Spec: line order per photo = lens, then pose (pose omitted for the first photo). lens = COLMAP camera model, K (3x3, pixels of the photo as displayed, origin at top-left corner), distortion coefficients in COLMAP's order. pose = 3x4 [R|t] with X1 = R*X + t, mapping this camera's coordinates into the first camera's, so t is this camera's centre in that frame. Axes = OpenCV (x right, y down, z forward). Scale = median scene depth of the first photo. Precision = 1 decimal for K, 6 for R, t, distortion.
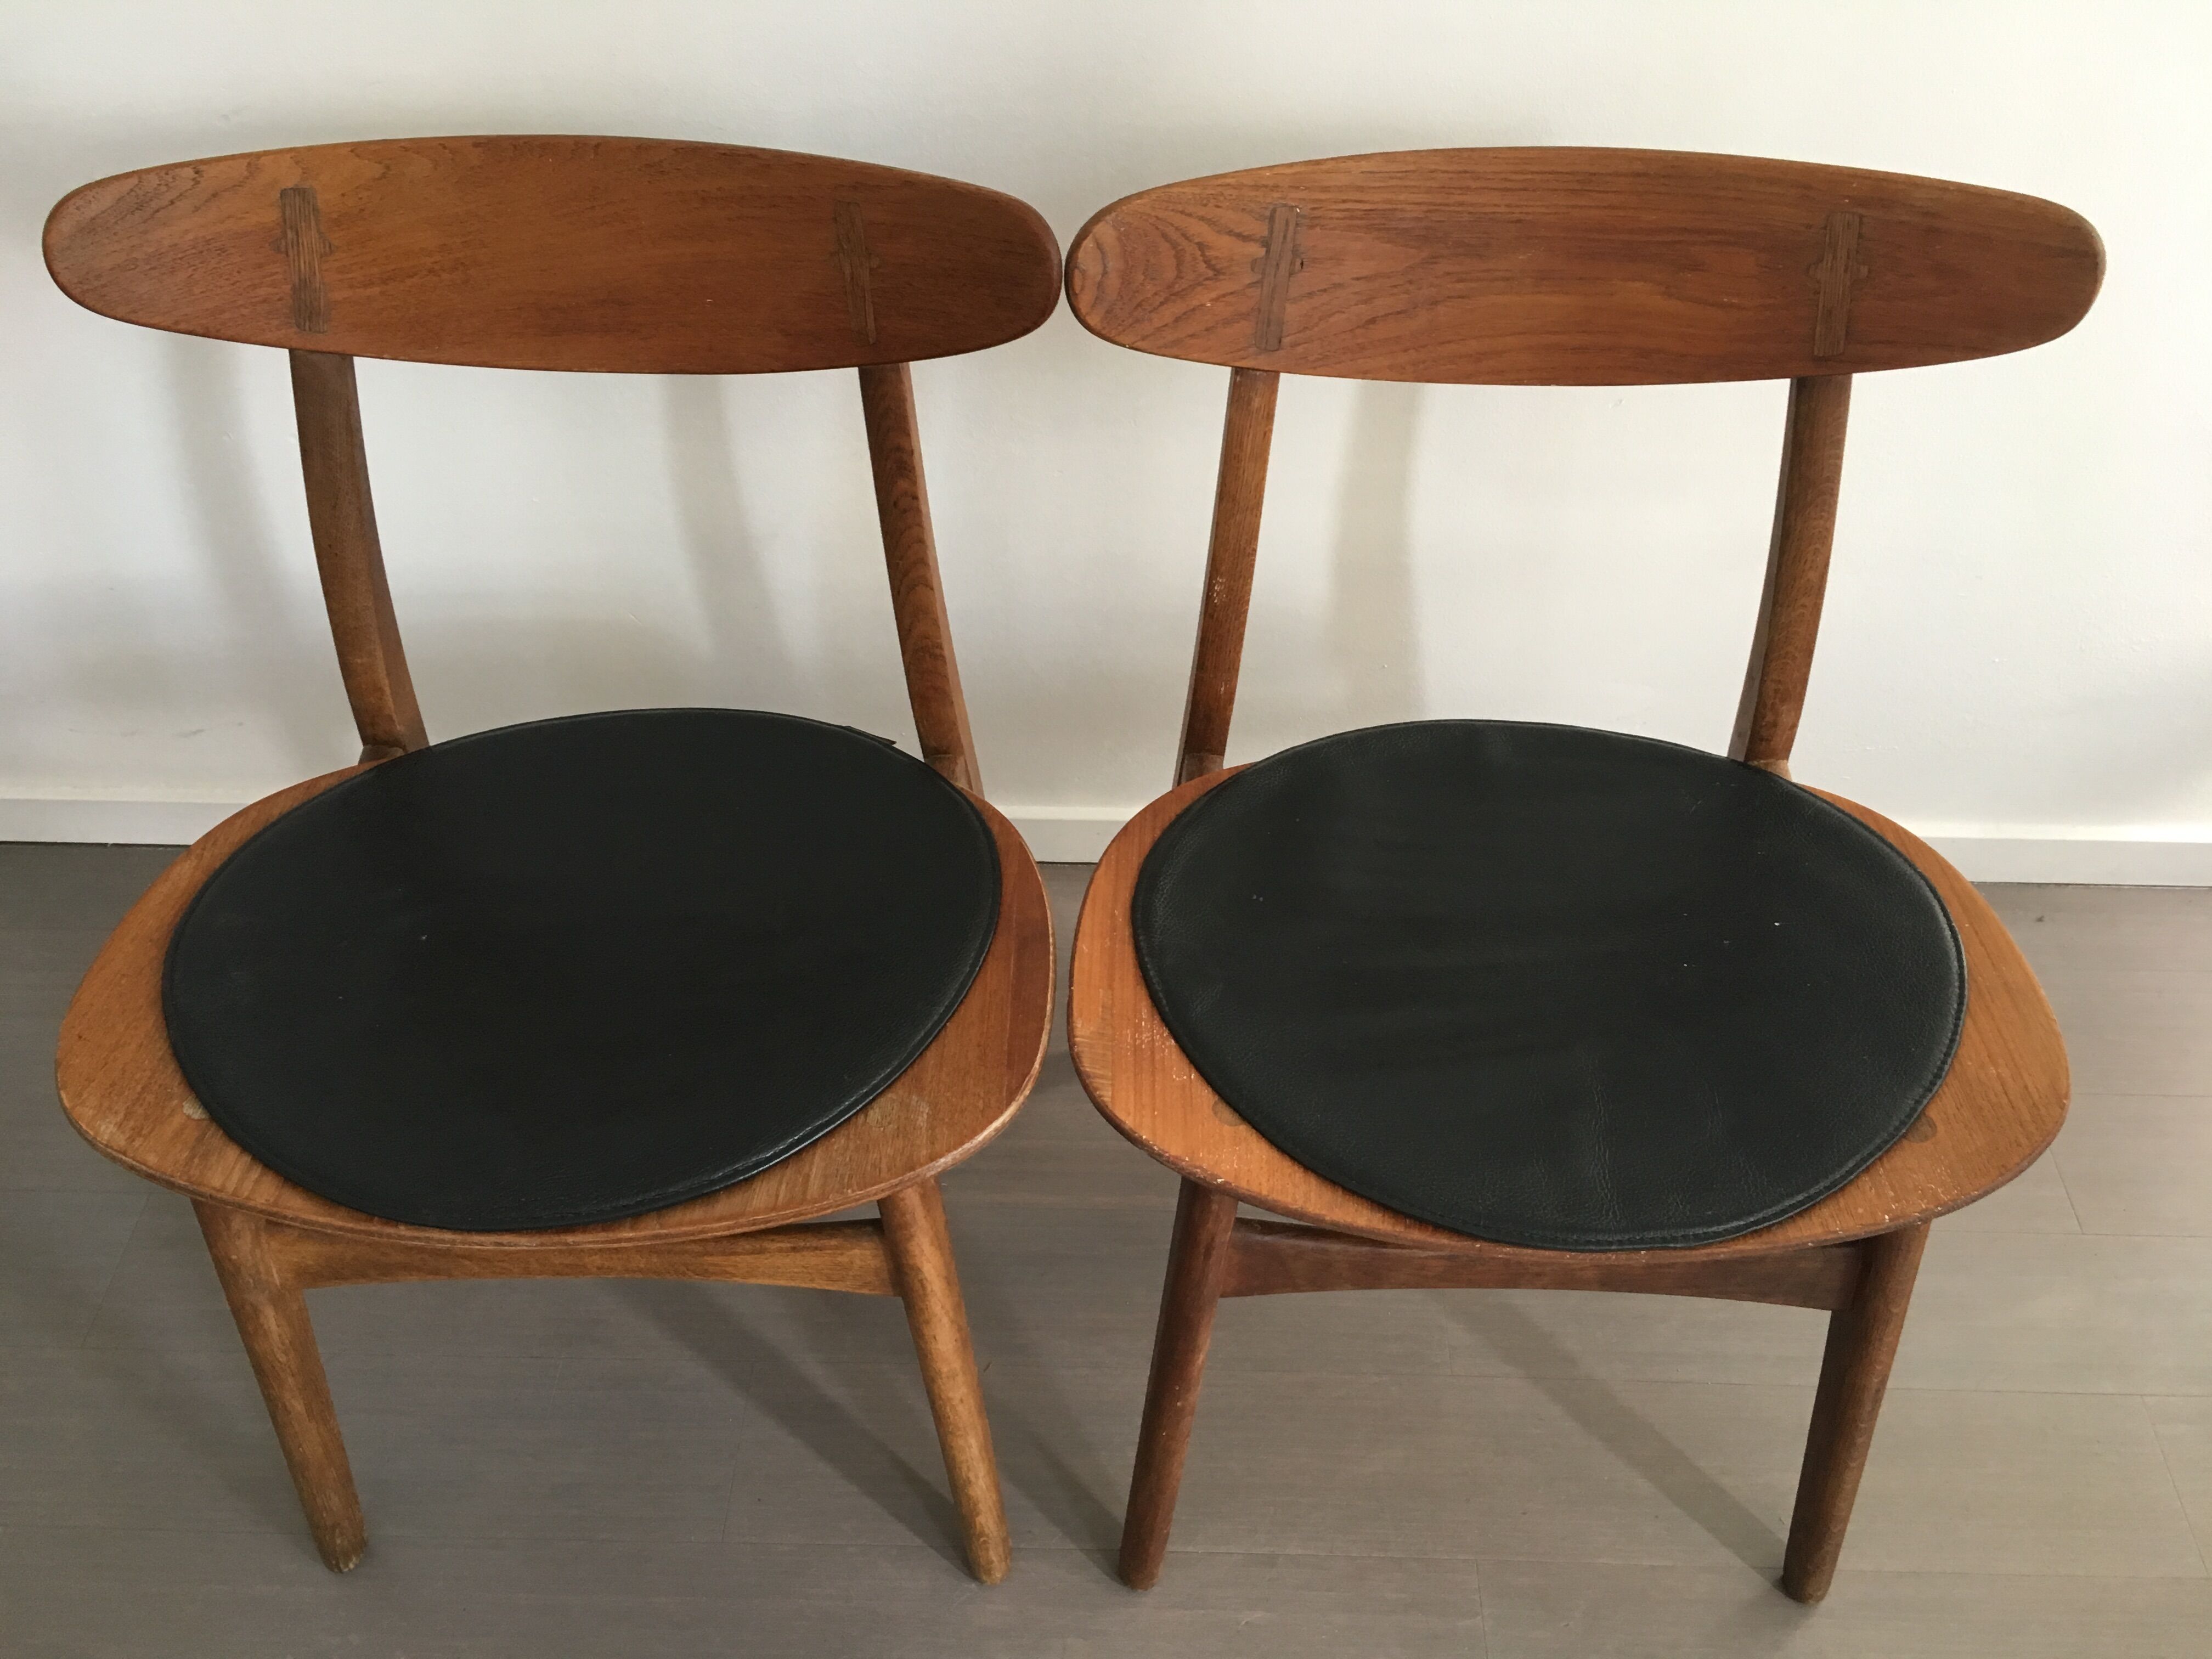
lens RADIAL K [[1872.0, 0, 1111.4], [0, 1872.0, 832.8], [0, 0, 1]] dist [0.083079, -0.130271]
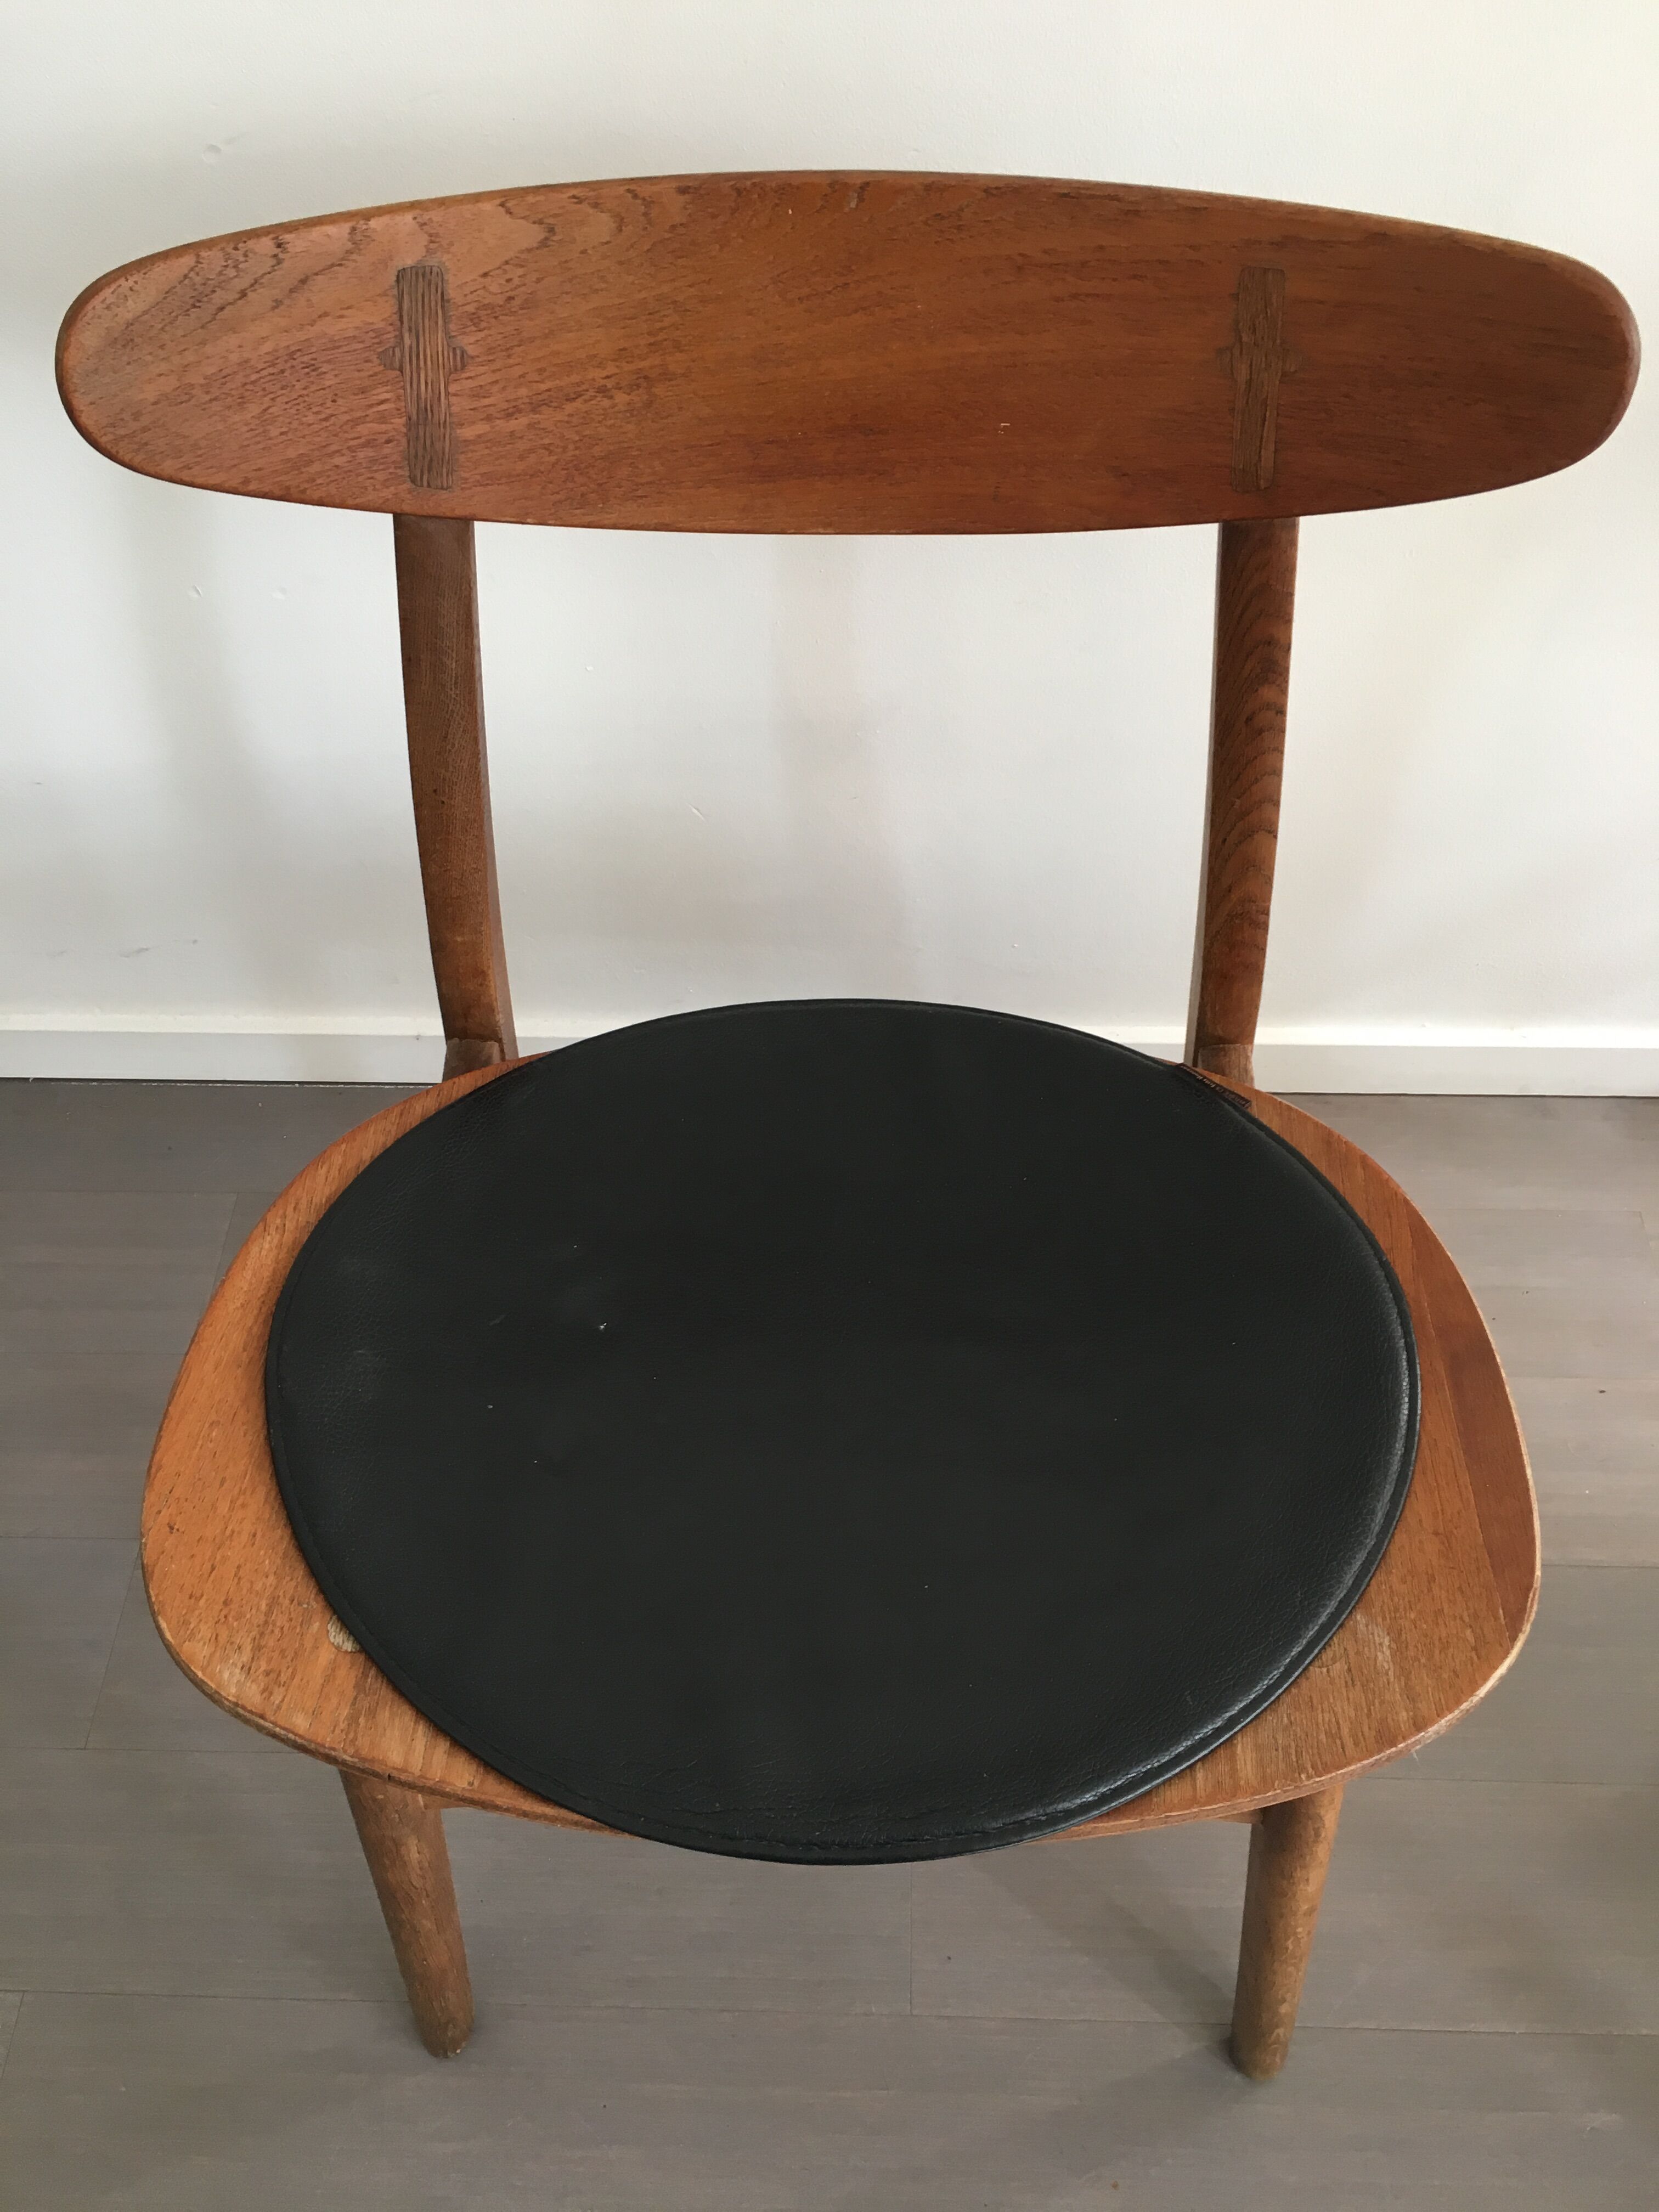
lens RADIAL K [[1872.0, 0, 827.5], [0, 1872.0, 1117.7], [0, 0, 1]] dist [0.083079, -0.130271]
pose [[0.999721, -0.009154, -0.021768, -0.277546], [0.011786, 0.992212, 0.124005, -0.127962], [0.020463, -0.124227, 0.992043, 0.317459]]
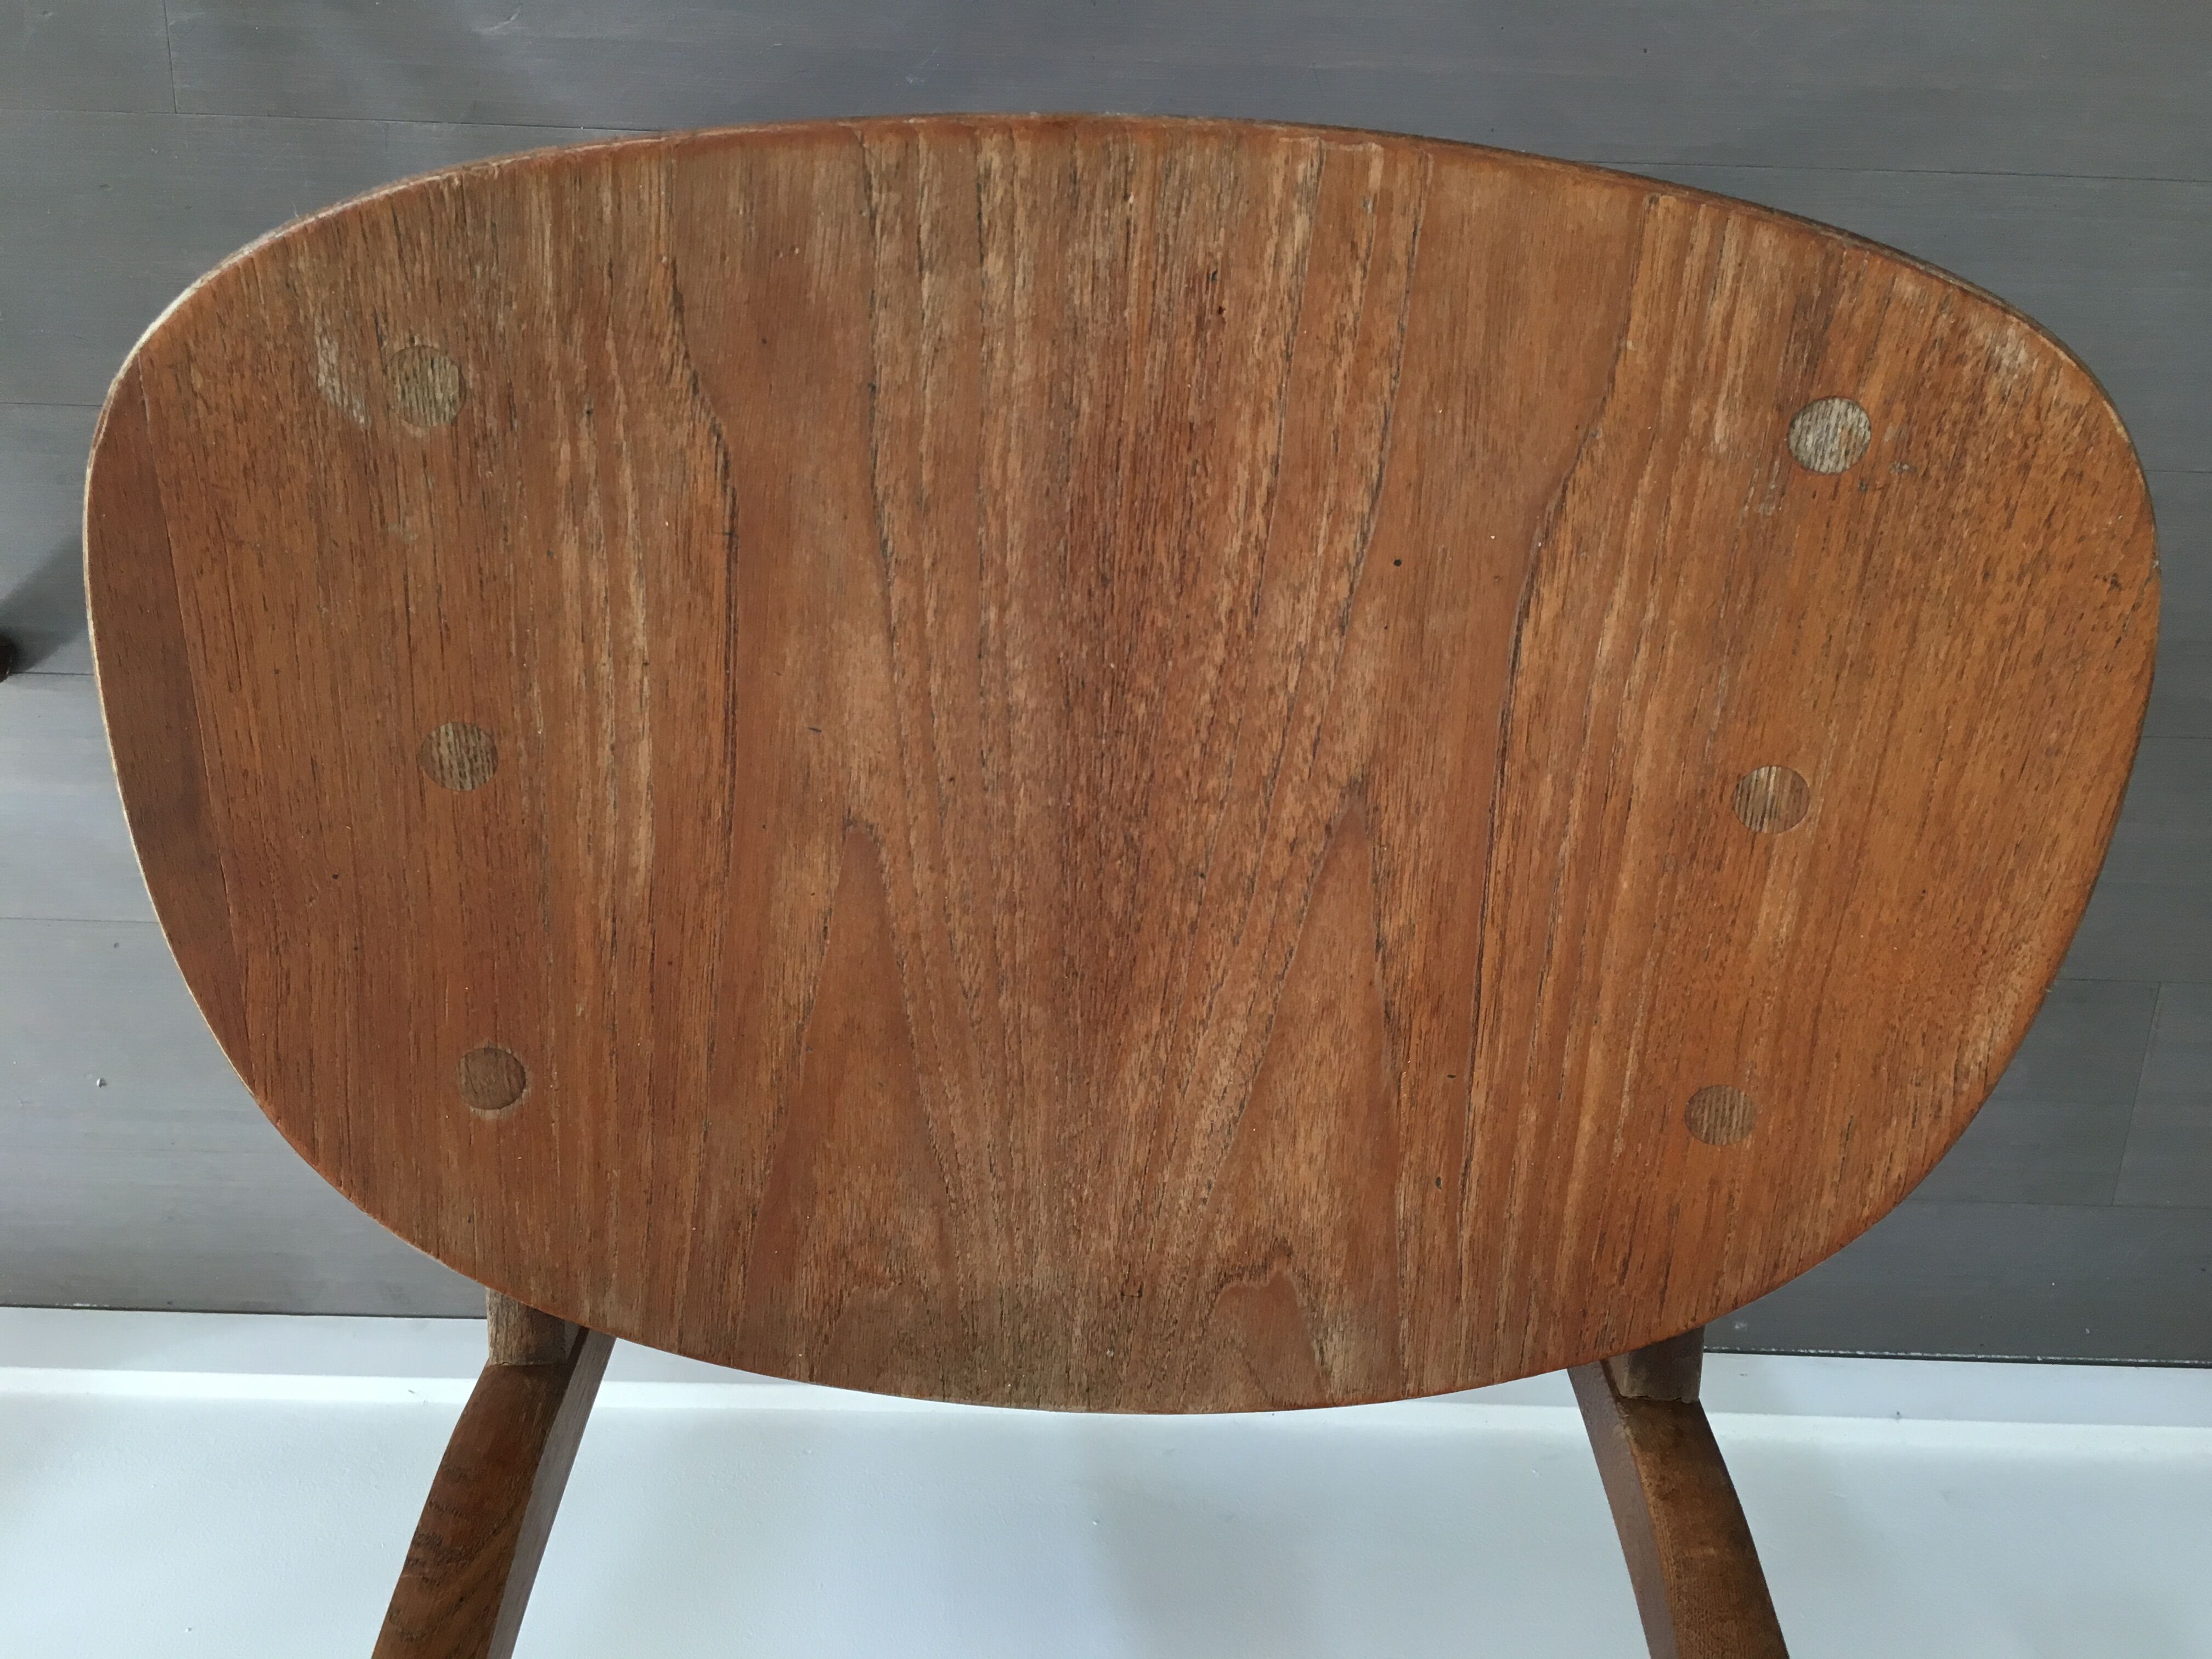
lens RADIAL K [[1872.0, 0, 1111.4], [0, 1872.0, 832.8], [0, 0, 1]] dist [0.083079, -0.130271]
pose [[-0.999860, -0.015221, -0.007013, -0.286062], [0.010644, -0.899992, 0.435777, -0.156384], [-0.012945, 0.435641, 0.900027, 0.595329]]
